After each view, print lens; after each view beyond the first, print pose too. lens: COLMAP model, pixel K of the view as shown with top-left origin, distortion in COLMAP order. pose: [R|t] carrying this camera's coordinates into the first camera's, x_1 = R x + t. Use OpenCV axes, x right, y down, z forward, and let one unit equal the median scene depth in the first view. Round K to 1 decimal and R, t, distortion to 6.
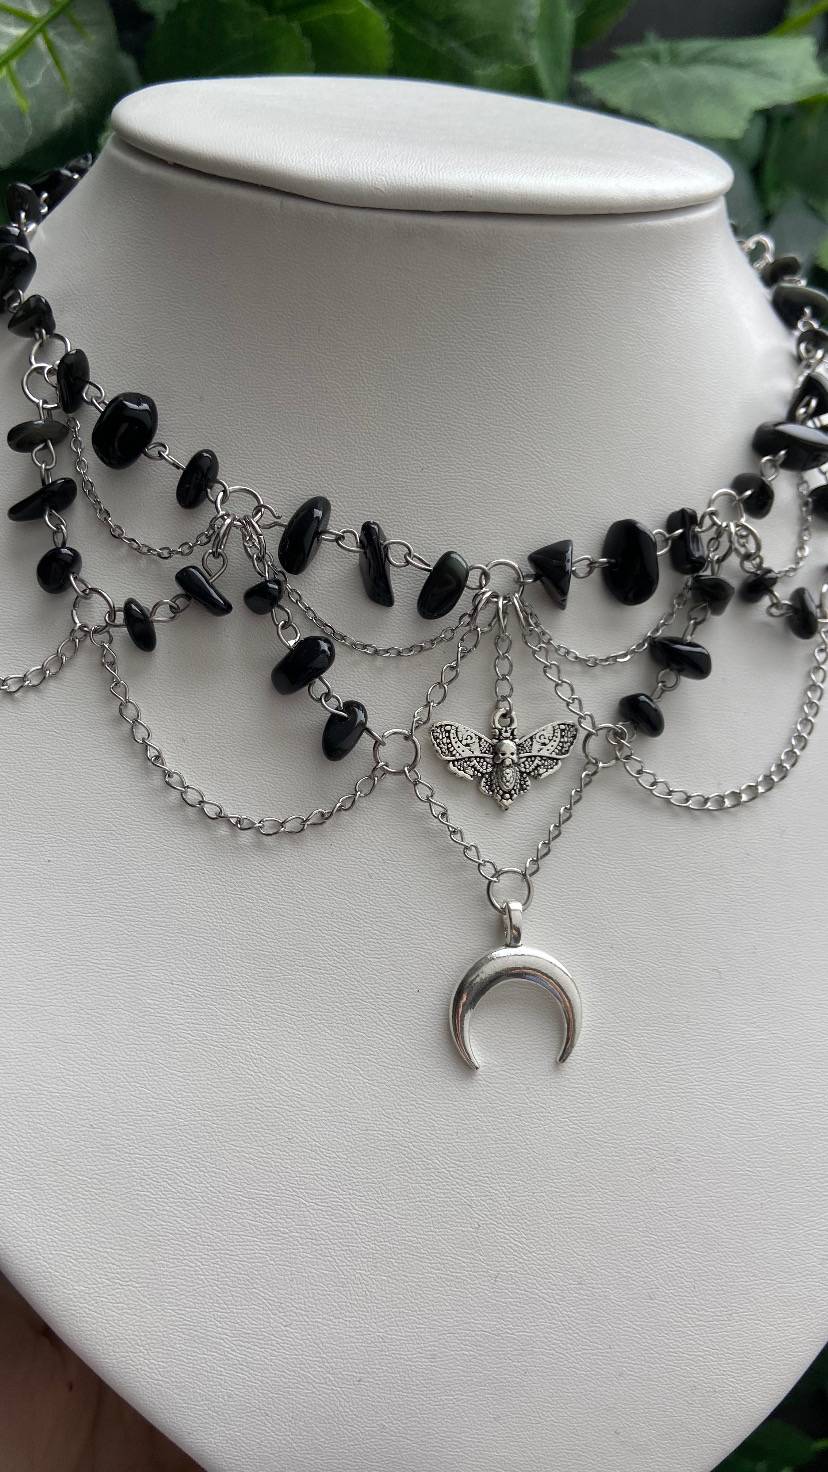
lens RADIAL K [[1032.6, 0, 421.8], [0, 1032.6, 725.4], [0, 0, 1]] dist [0.026159, -0.054860]
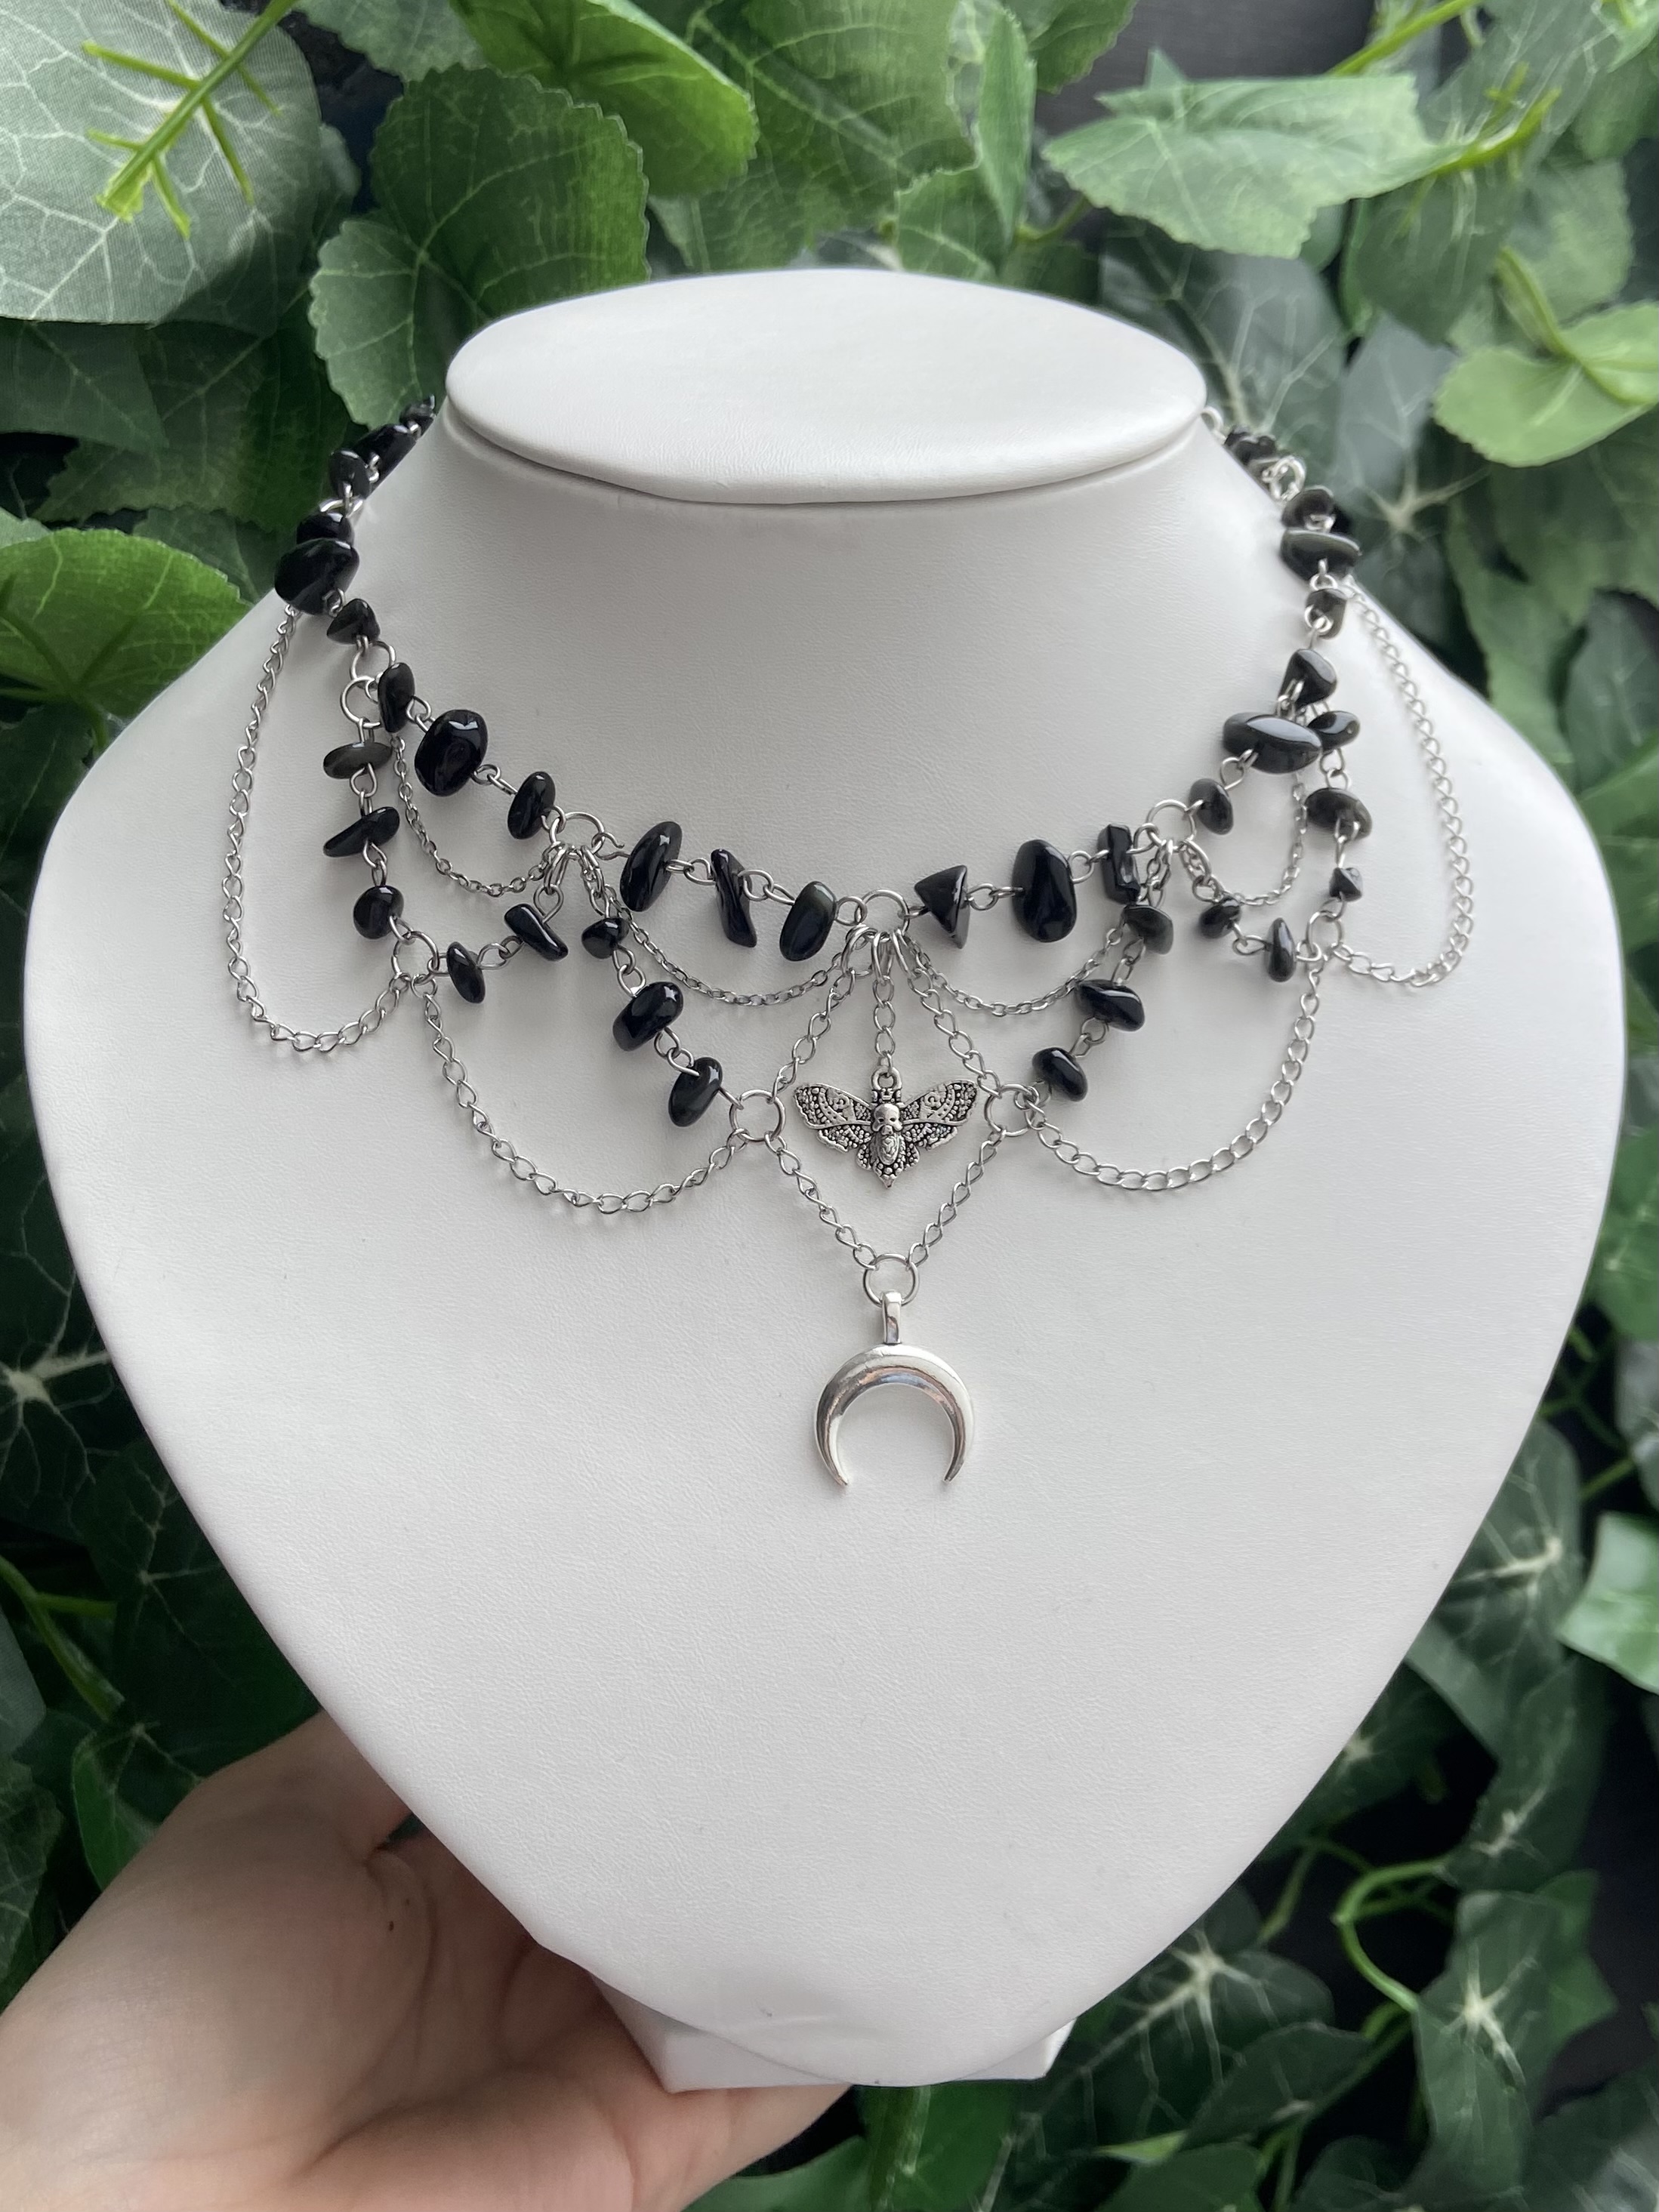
lens RADIAL K [[1703.3, 0, 824.0], [0, 1703.3, 1104.1], [0, 0, 1]] dist [-0.025734, 0.033471]
pose [[0.994392, -0.005182, -0.105628, 0.175245], [0.001519, 0.999395, -0.034738, 0.062935], [0.105744, 0.034383, 0.993799, -0.382621]]
